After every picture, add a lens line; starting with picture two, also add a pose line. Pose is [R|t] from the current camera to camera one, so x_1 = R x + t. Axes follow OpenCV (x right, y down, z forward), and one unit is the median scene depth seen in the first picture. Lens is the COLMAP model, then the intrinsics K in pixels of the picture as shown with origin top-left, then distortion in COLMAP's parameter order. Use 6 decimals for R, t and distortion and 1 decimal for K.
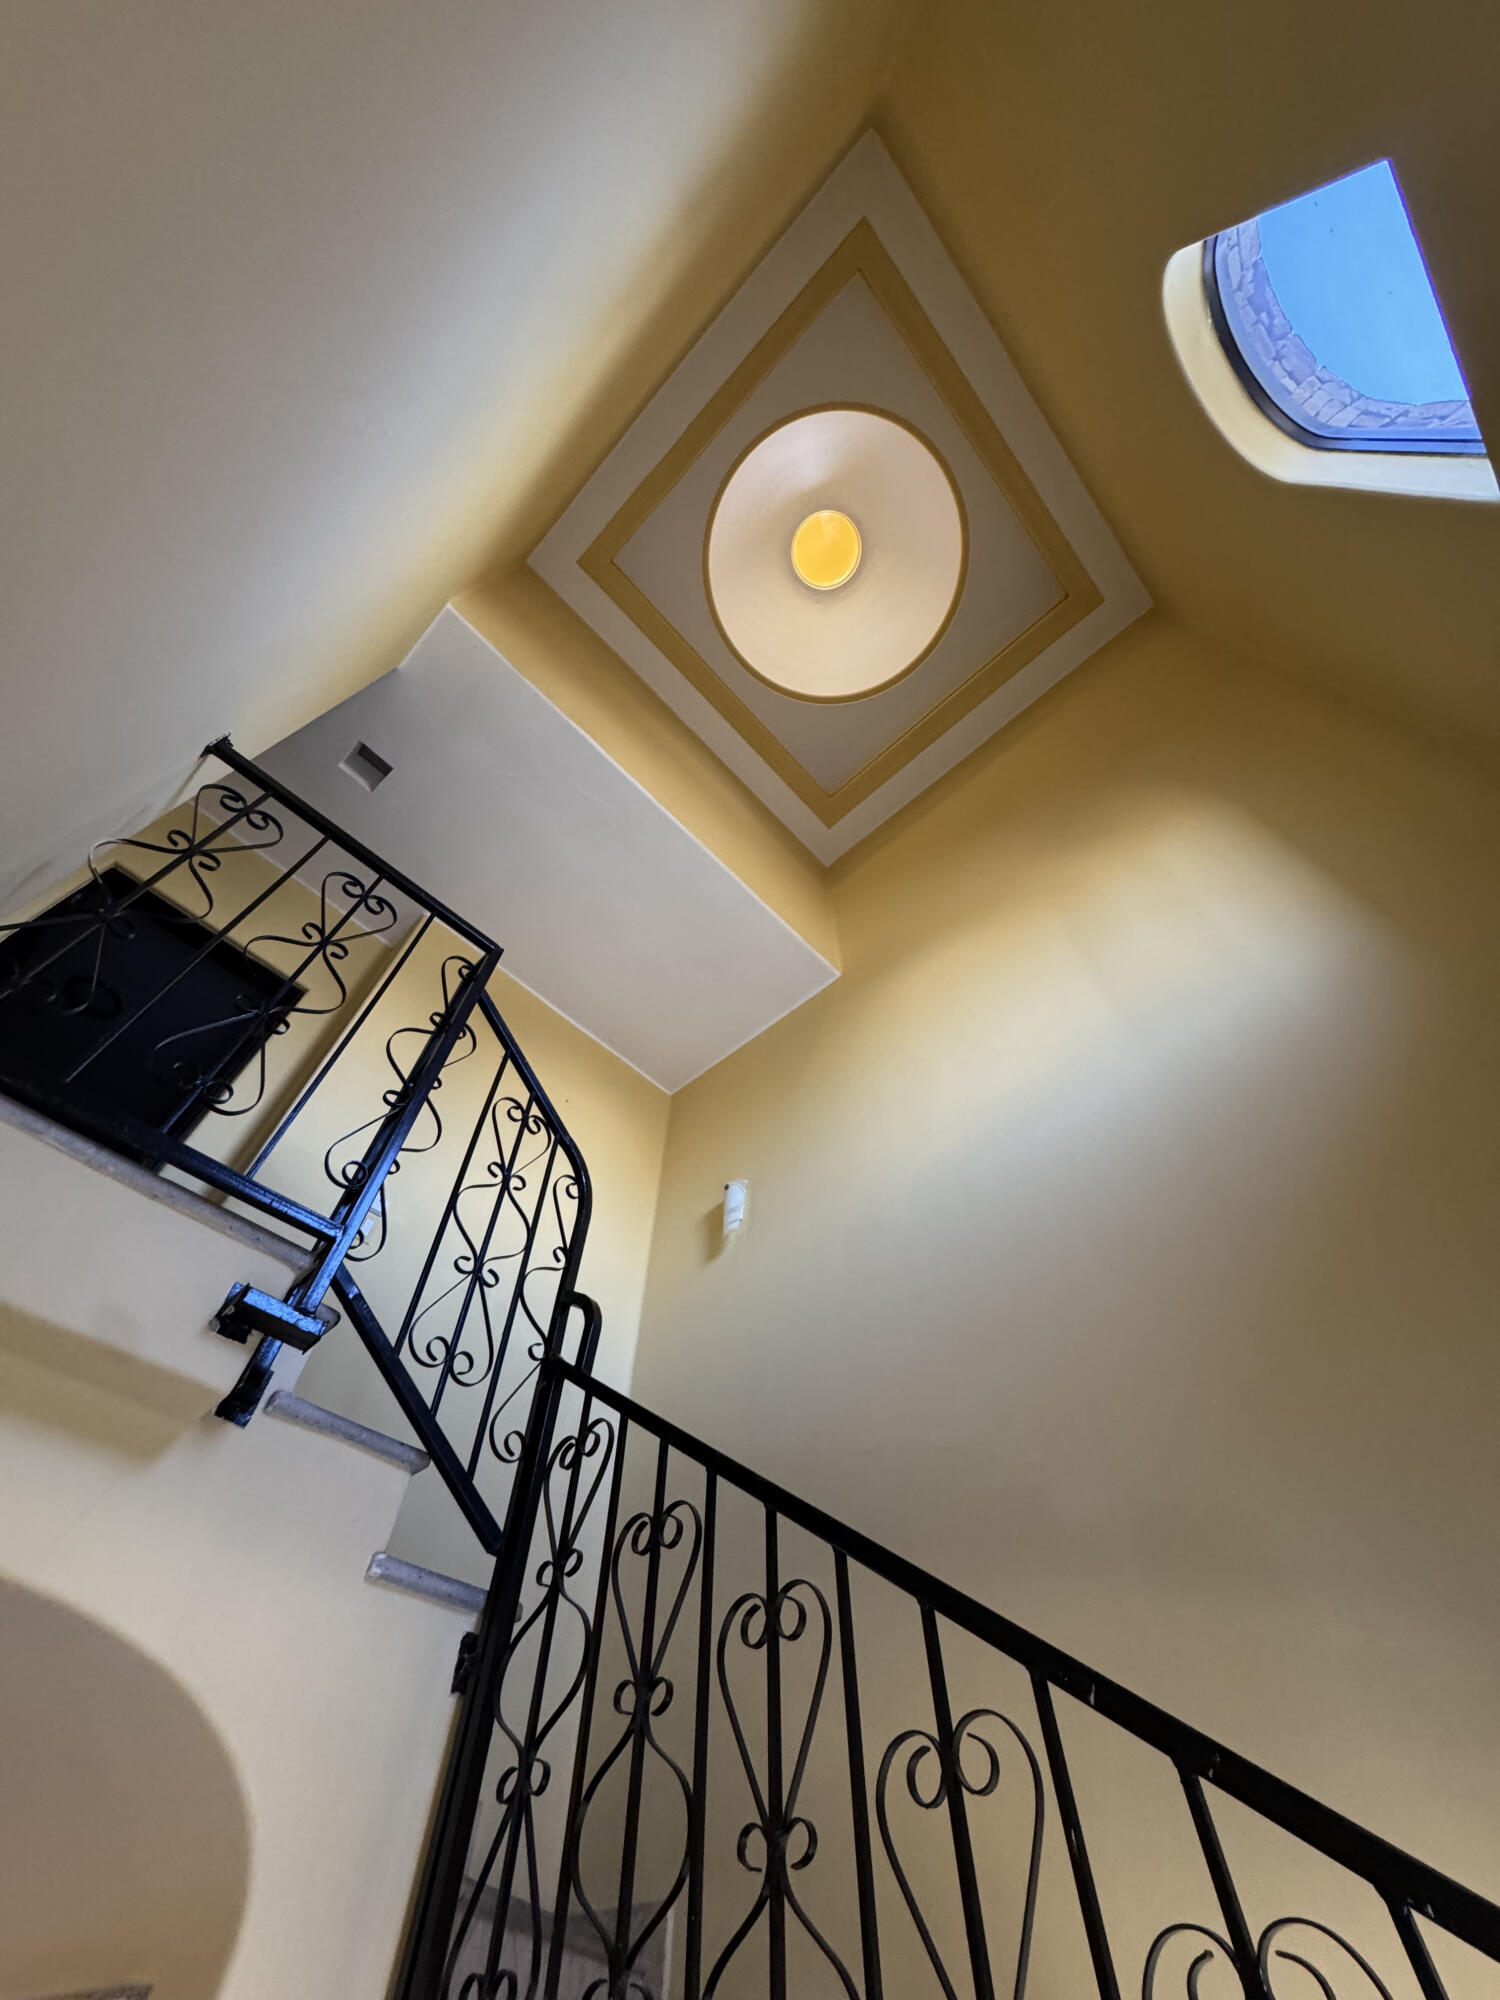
lens RADIAL K [[794.7, 0, 753.5], [0, 794.7, 997.8], [0, 0, 1]] dist [-0.001799, -0.000366]
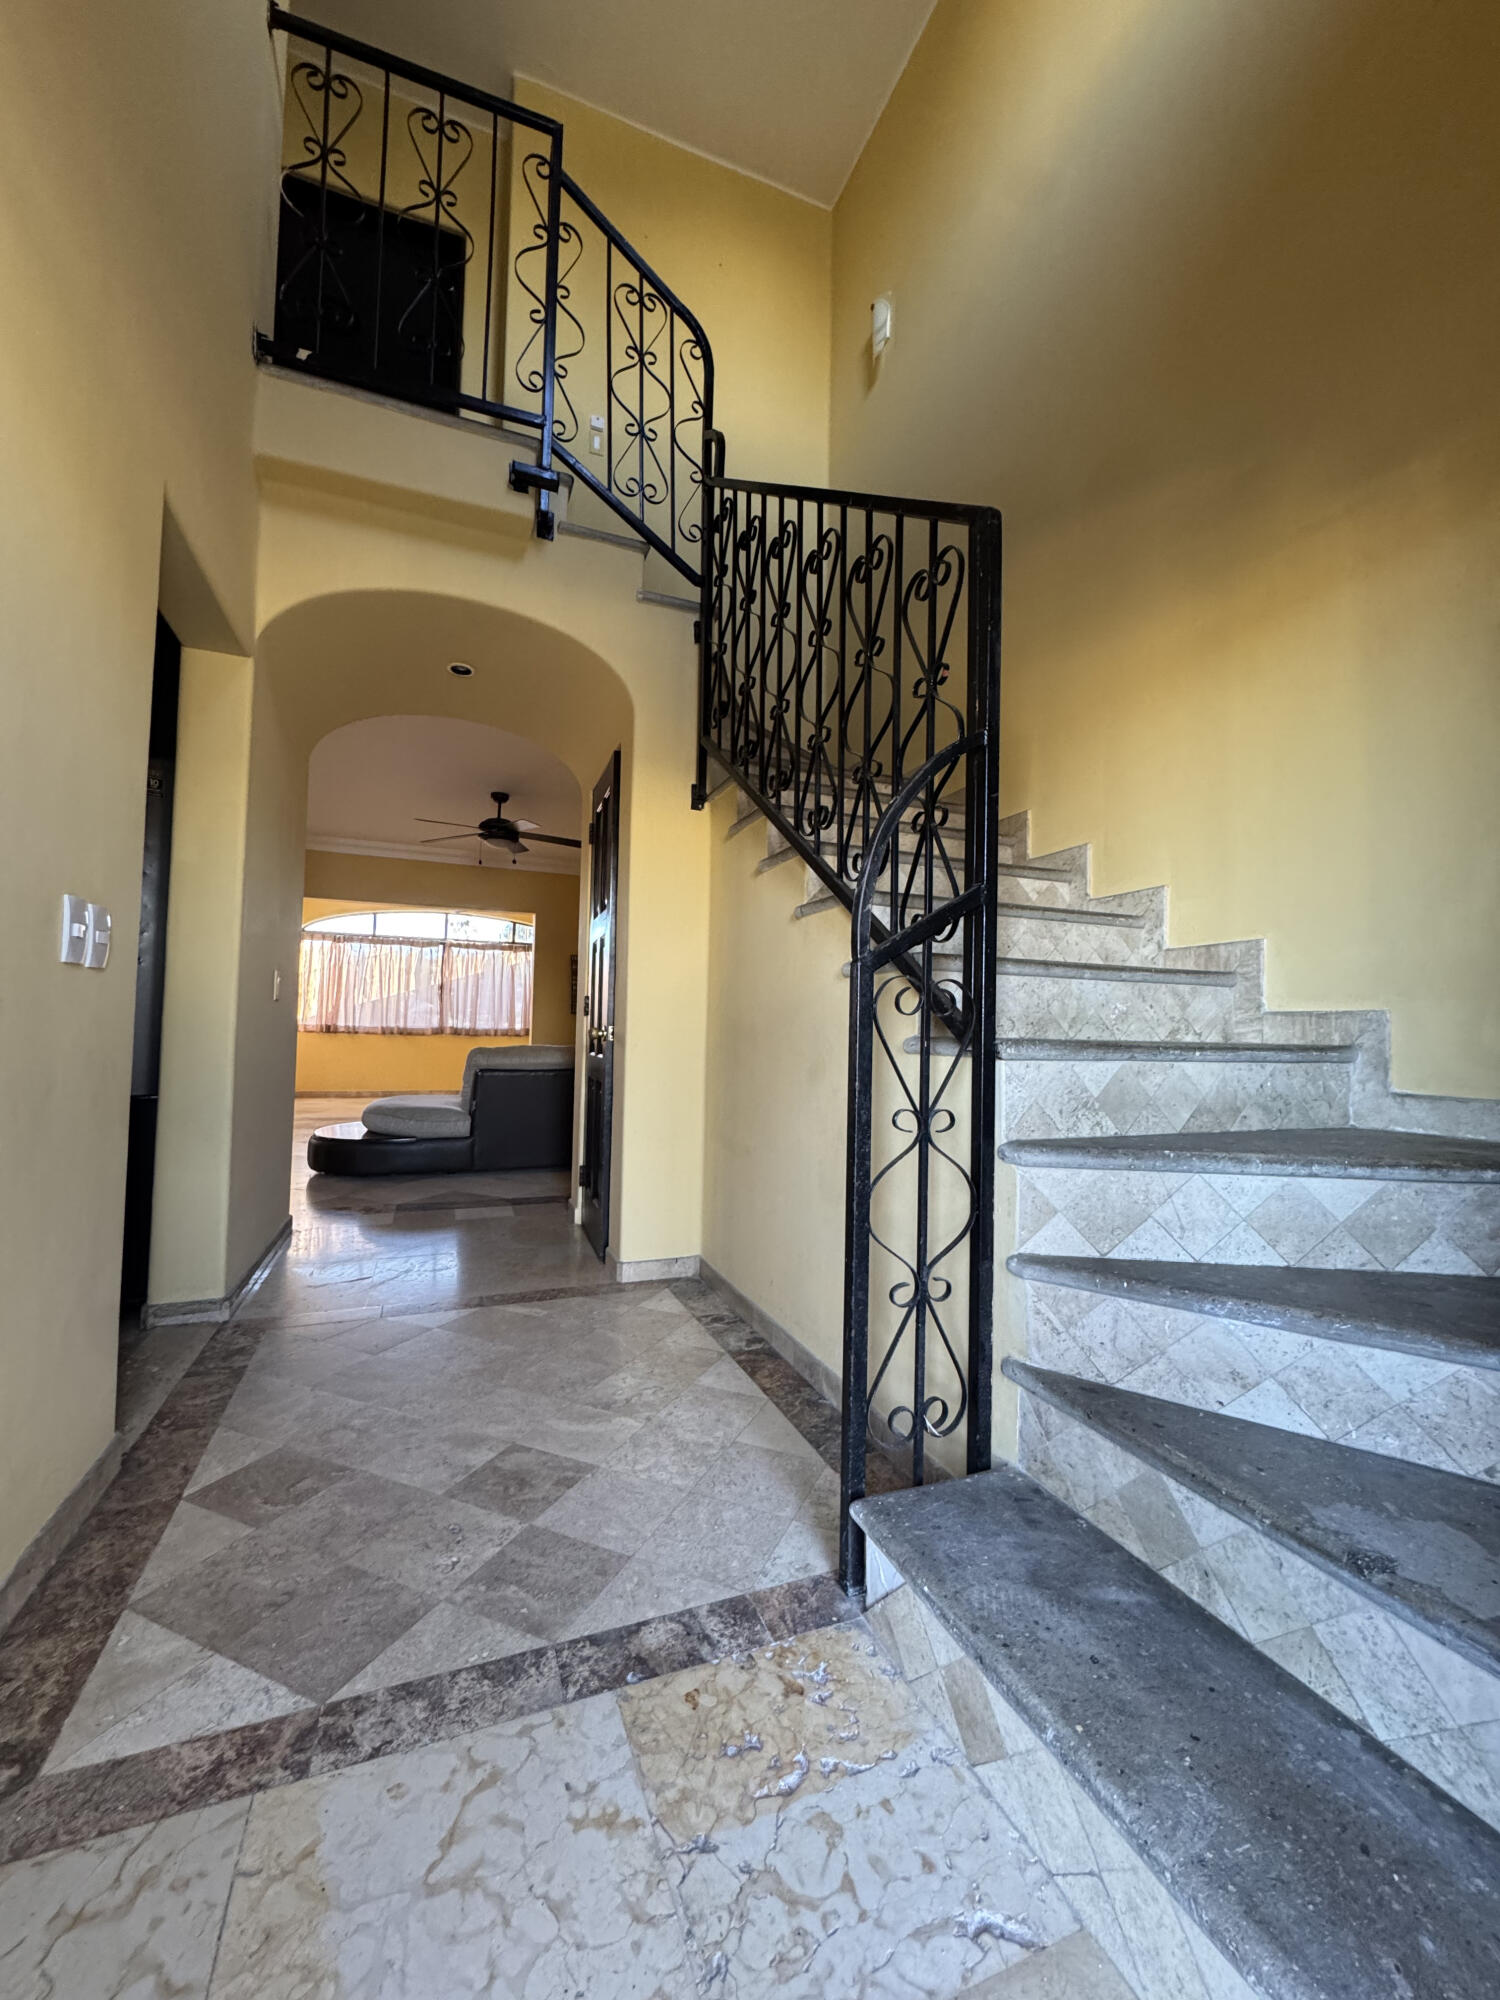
lens RADIAL K [[794.7, 0, 748.3], [0, 794.7, 1001.9], [0, 0, 1]] dist [-0.001799, -0.000366]
pose [[0.901844, -0.010348, -0.431937, 0.543426], [0.345470, 0.617649, 0.706512, 0.009162], [0.259475, -0.786385, 0.560599, -0.753020]]
